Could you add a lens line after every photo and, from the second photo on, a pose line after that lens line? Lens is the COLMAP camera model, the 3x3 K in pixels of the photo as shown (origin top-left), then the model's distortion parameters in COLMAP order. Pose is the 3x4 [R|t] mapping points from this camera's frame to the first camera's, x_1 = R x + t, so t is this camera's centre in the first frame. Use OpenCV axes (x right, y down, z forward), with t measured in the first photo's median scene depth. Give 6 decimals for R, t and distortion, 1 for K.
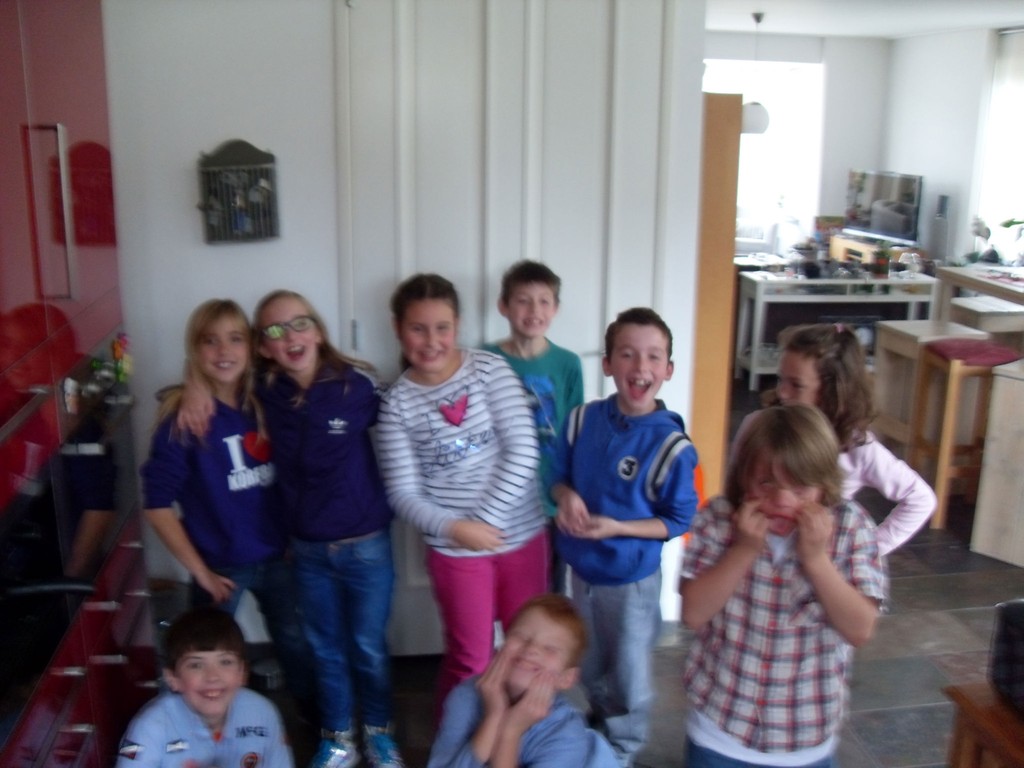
lens RADIAL K [[1061.9, 0, 505.6], [0, 1061.9, 387.7], [0, 0, 1]] dist [-0.072886, 0.000000]
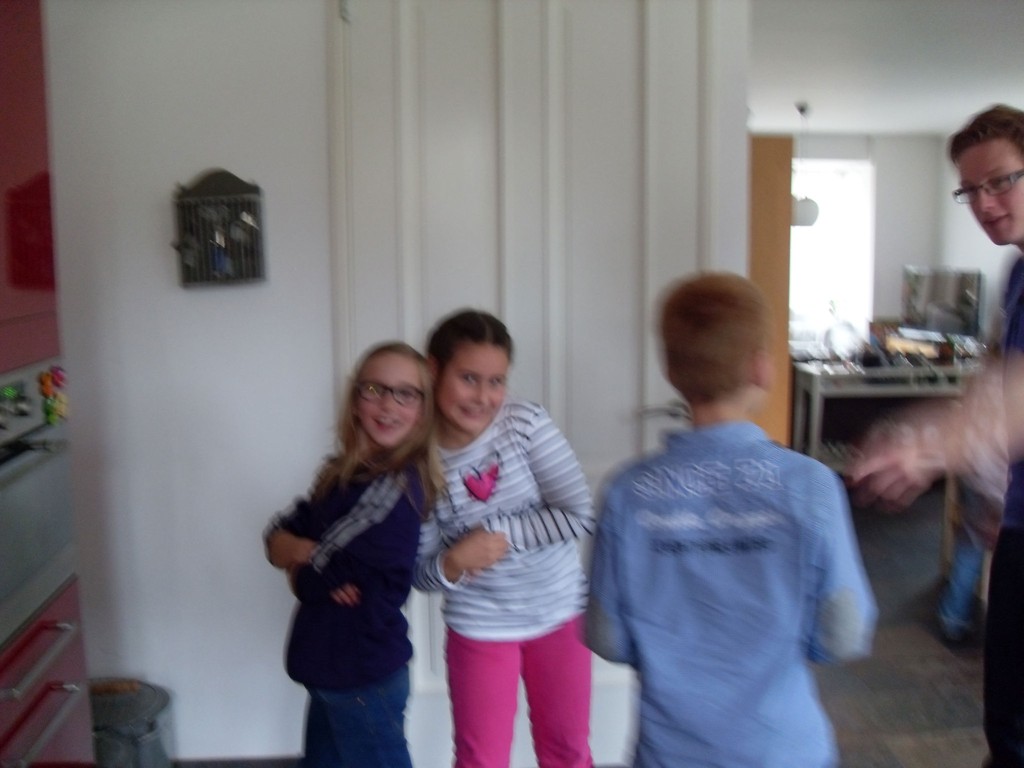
lens RADIAL K [[1061.9, 0, 507.8], [0, 1061.9, 386.2], [0, 0, 1]] dist [-0.072886, 0.000000]
pose [[0.998962, -0.010853, -0.044234, 0.024300], [0.005398, 0.992563, -0.121609, 0.052262], [0.045225, 0.121244, 0.991592, 0.153258]]
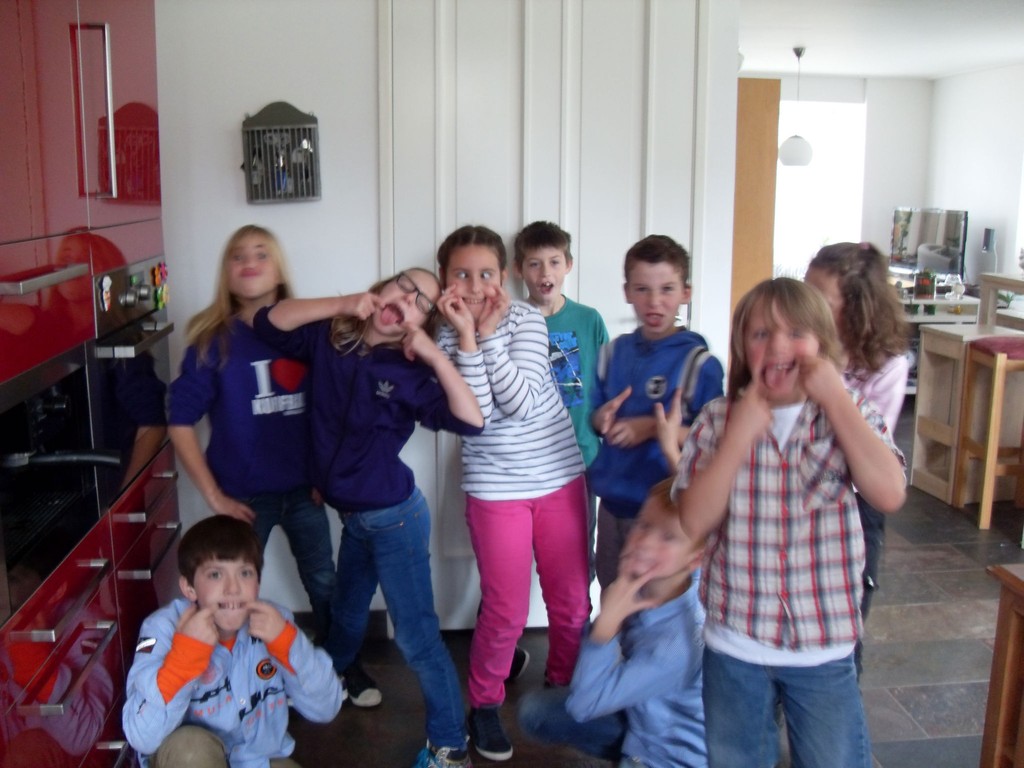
lens RADIAL K [[1061.9, 0, 514.6], [0, 1061.9, 374.7], [0, 0, 1]] dist [-0.072886, 0.000000]
pose [[0.999371, 0.005145, -0.035091, 0.009752], [-0.007733, 0.997227, -0.074016, 0.101875], [0.034613, 0.074240, 0.996640, 0.004456]]
